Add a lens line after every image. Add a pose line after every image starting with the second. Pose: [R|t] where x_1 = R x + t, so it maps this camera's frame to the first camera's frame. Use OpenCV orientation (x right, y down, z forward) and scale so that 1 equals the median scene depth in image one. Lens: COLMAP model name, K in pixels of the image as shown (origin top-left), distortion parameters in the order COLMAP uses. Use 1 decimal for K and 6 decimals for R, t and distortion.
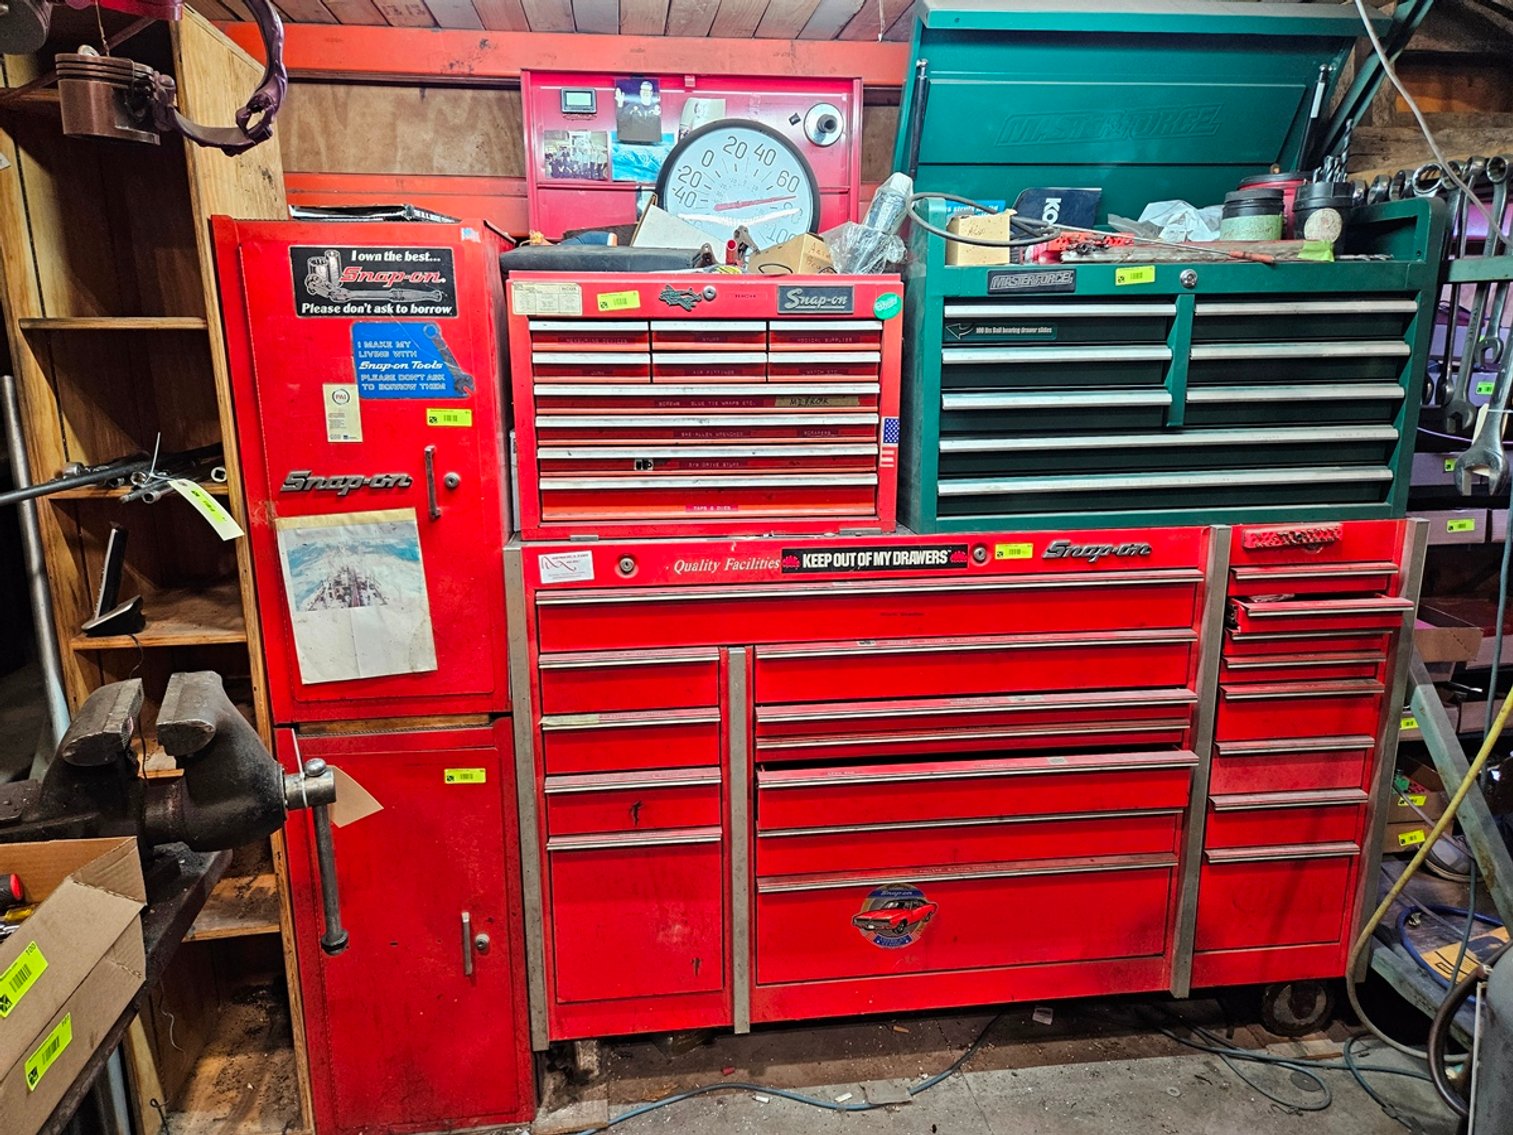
lens RADIAL K [[1011.9, 0, 756.4], [0, 1011.9, 567.4], [0, 0, 1]] dist [0.011100, 0.000719]
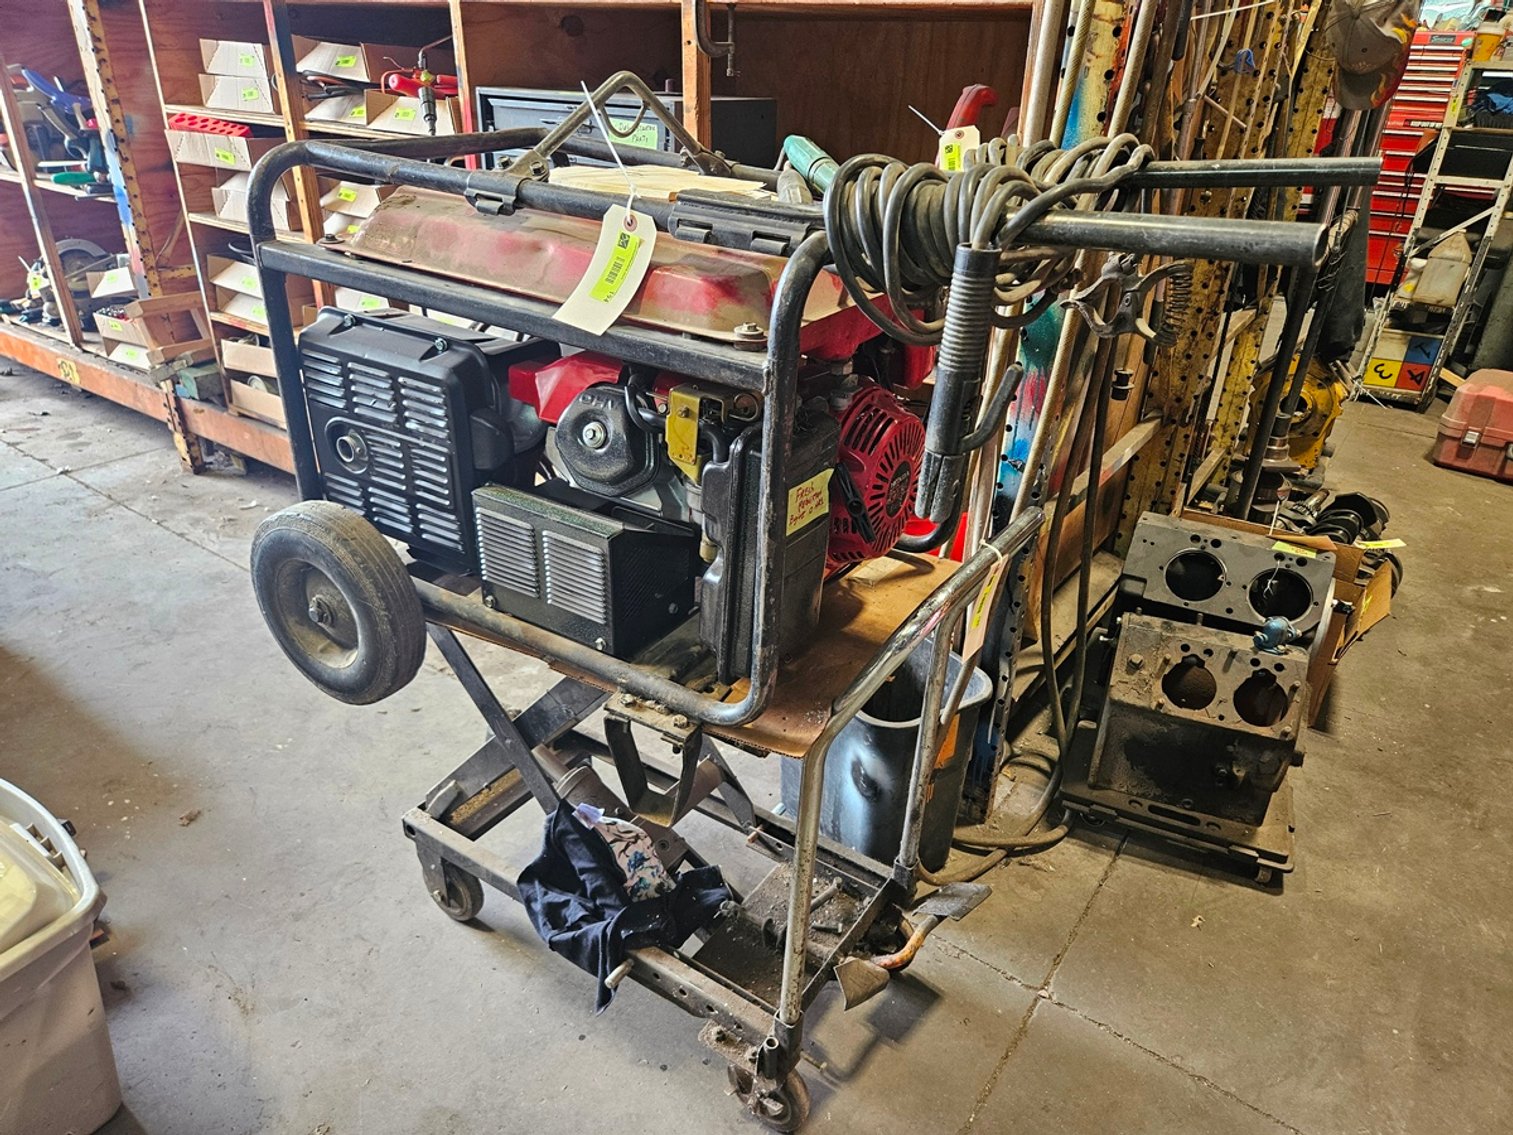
lens RADIAL K [[1011.9, 0, 755.7], [0, 1011.9, 569.6], [0, 0, 1]] dist [0.011100, 0.000719]
pose [[0.776759, 0.319433, -0.542778, 0.677838], [-0.182890, 0.939097, 0.290943, 0.814282], [0.602658, -0.126723, 0.787873, -3.238423]]
